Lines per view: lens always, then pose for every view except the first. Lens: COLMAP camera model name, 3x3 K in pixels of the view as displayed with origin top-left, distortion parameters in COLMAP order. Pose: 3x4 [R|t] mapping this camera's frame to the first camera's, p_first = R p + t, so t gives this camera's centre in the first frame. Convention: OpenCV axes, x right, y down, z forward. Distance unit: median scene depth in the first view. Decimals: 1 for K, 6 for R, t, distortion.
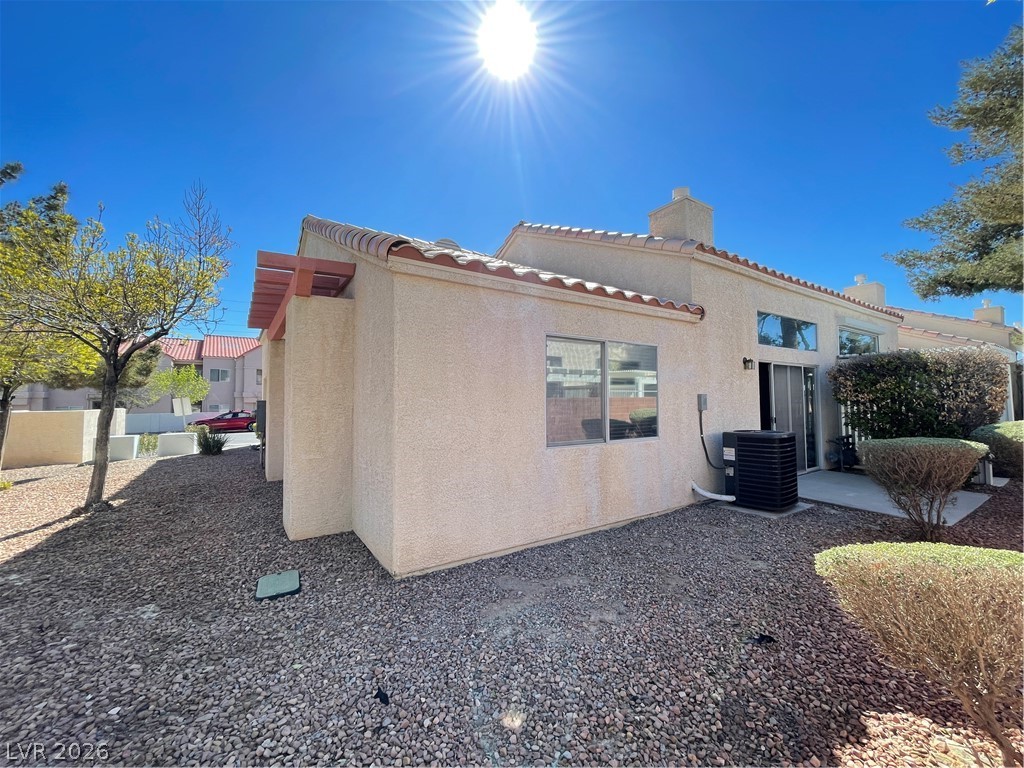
lens RADIAL K [[423.8, 0, 512.0], [0, 423.8, 384.0], [0, 0, 1]] dist [0.000759, 0.000088]
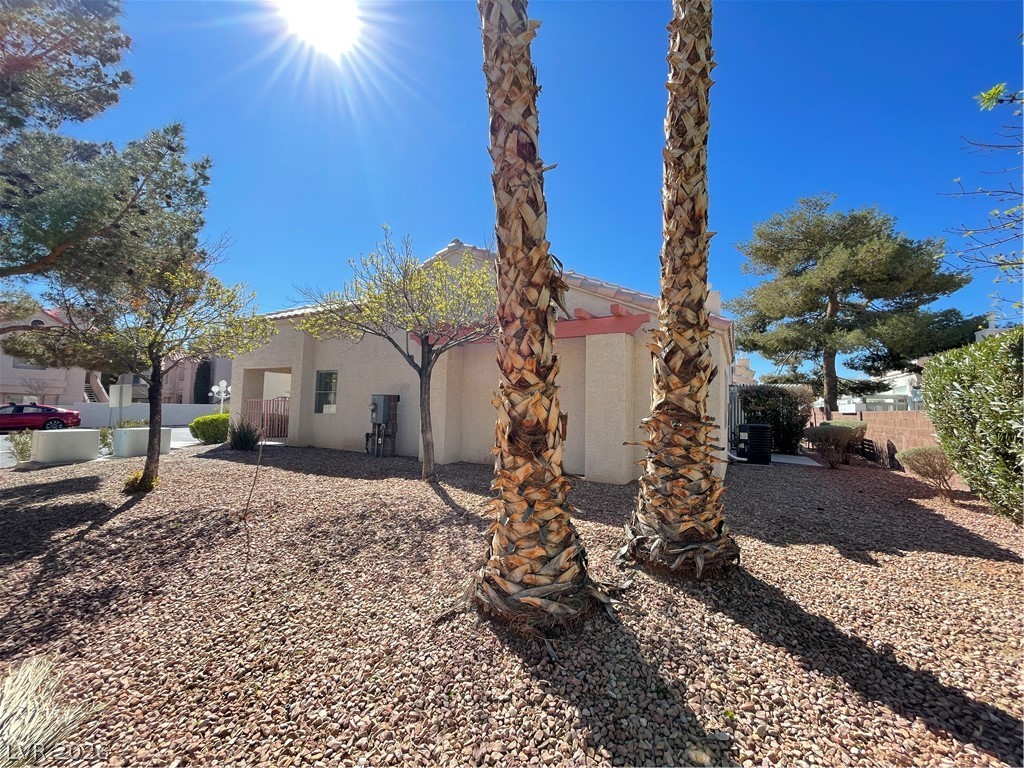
lens RADIAL K [[413.5, 0, 513.7], [0, 413.5, 380.7], [0, 0, 1]] dist [0.000621, 0.000090]
pose [[0.893005, 0.057767, 0.446324, -0.562332], [-0.048608, 0.998307, -0.031954, 0.012479], [-0.447414, 0.006840, 0.894301, -0.087551]]
